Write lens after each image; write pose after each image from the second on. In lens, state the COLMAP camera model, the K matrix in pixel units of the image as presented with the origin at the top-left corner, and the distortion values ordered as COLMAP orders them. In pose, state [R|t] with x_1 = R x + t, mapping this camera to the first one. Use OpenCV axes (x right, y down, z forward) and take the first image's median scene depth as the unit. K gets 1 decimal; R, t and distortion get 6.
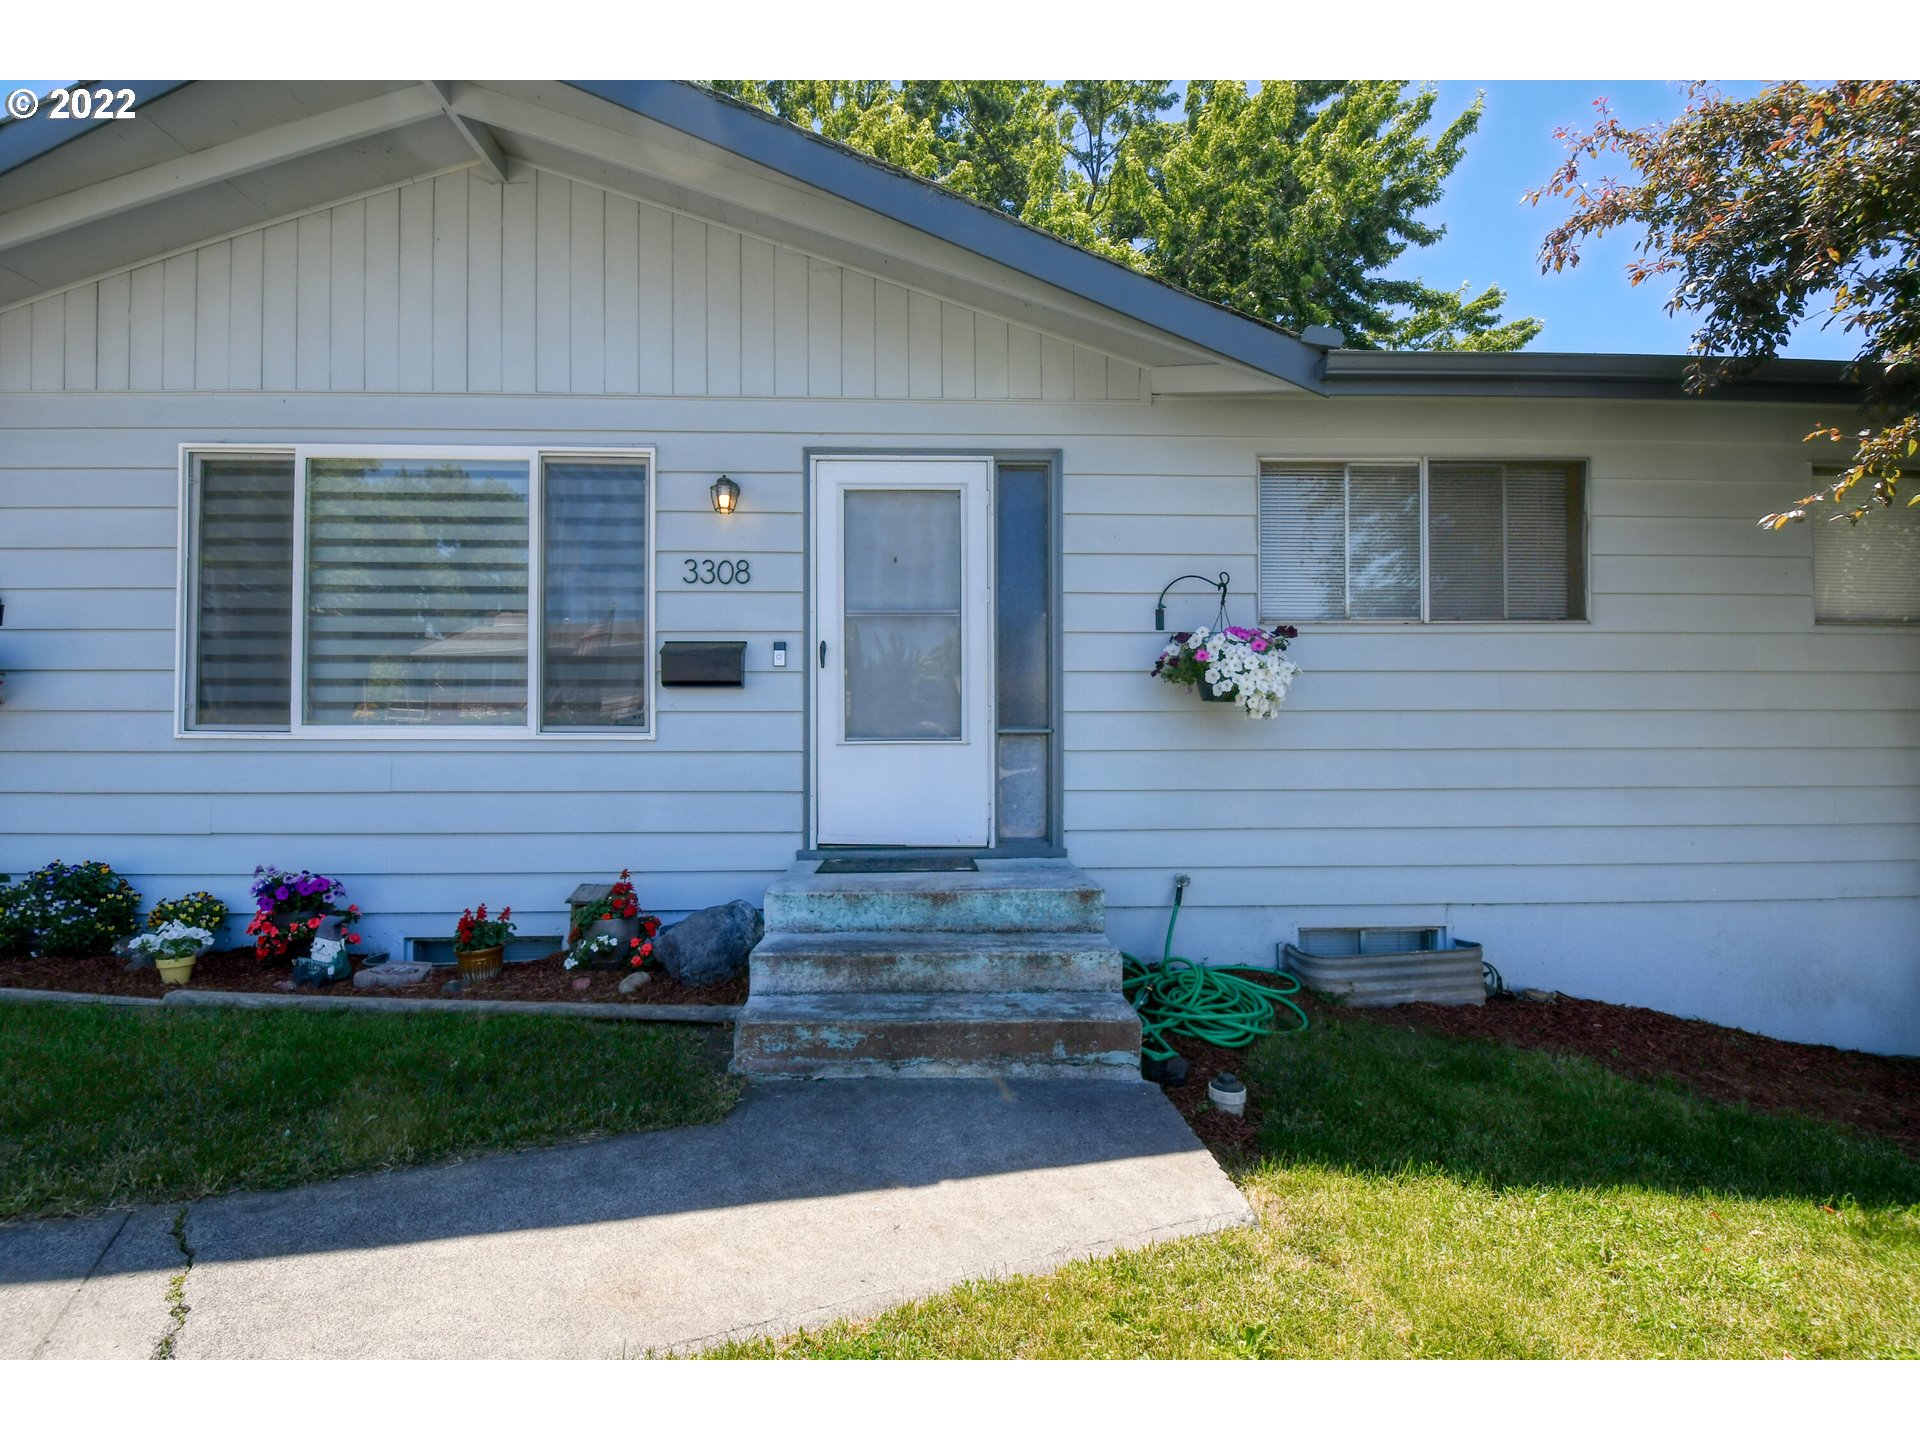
lens RADIAL K [[930.7, 0, 951.5], [0, 930.7, 725.9], [0, 0, 1]] dist [-0.001080, -0.001479]
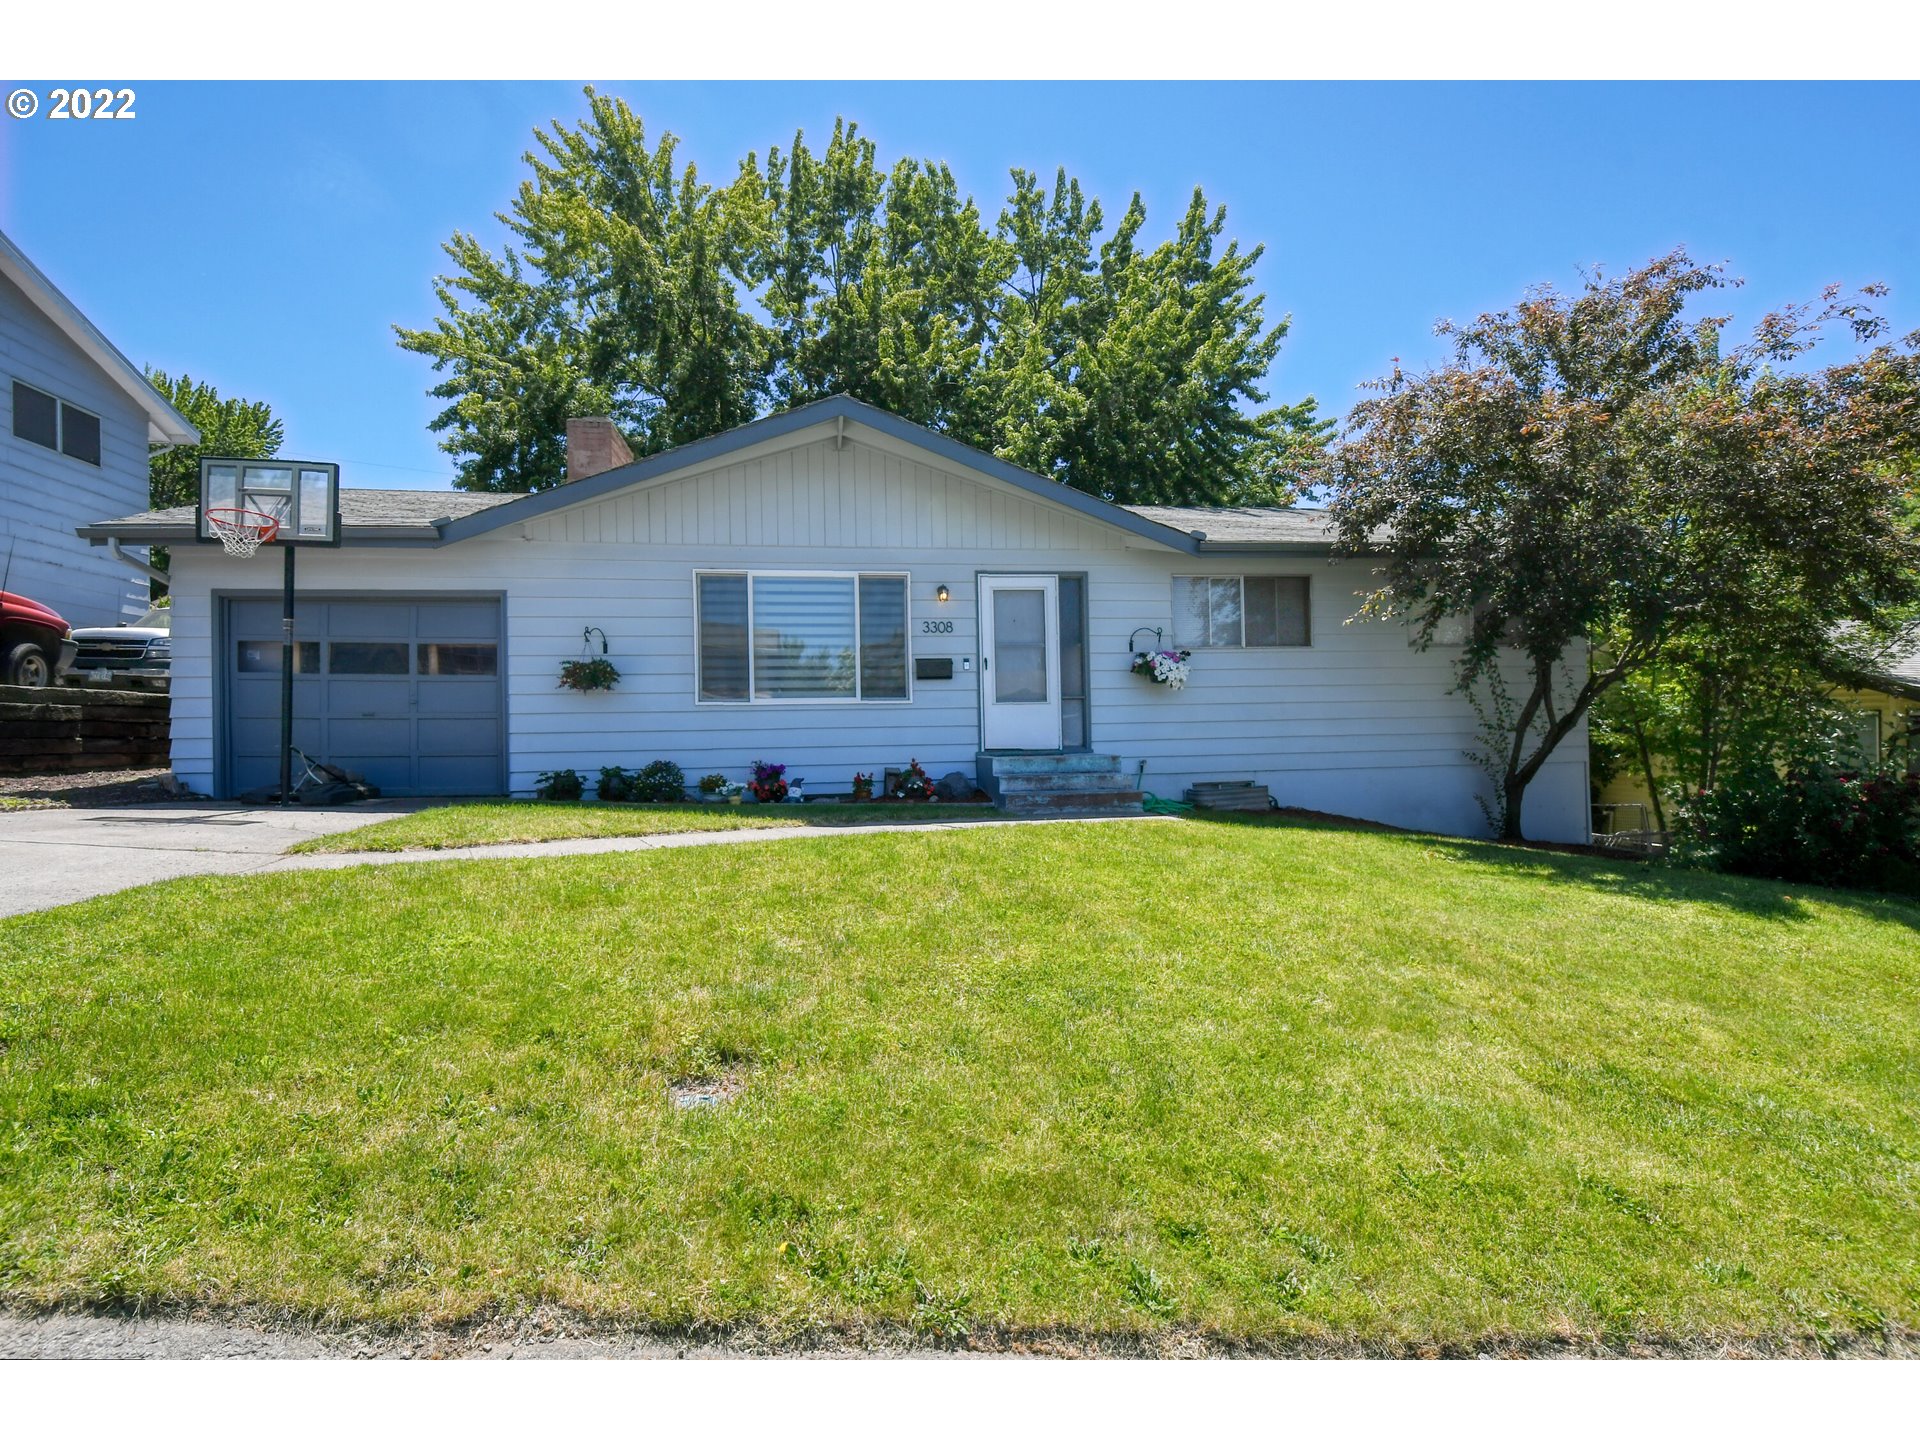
lens RADIAL K [[930.7, 0, 951.5], [0, 930.7, 725.9], [0, 0, 1]] dist [-0.001080, -0.001479]
pose [[0.992697, -0.016271, 0.119530, -0.488907], [0.015372, 0.999846, 0.008441, 0.051645], [-0.119649, -0.006542, 0.992795, -1.207665]]
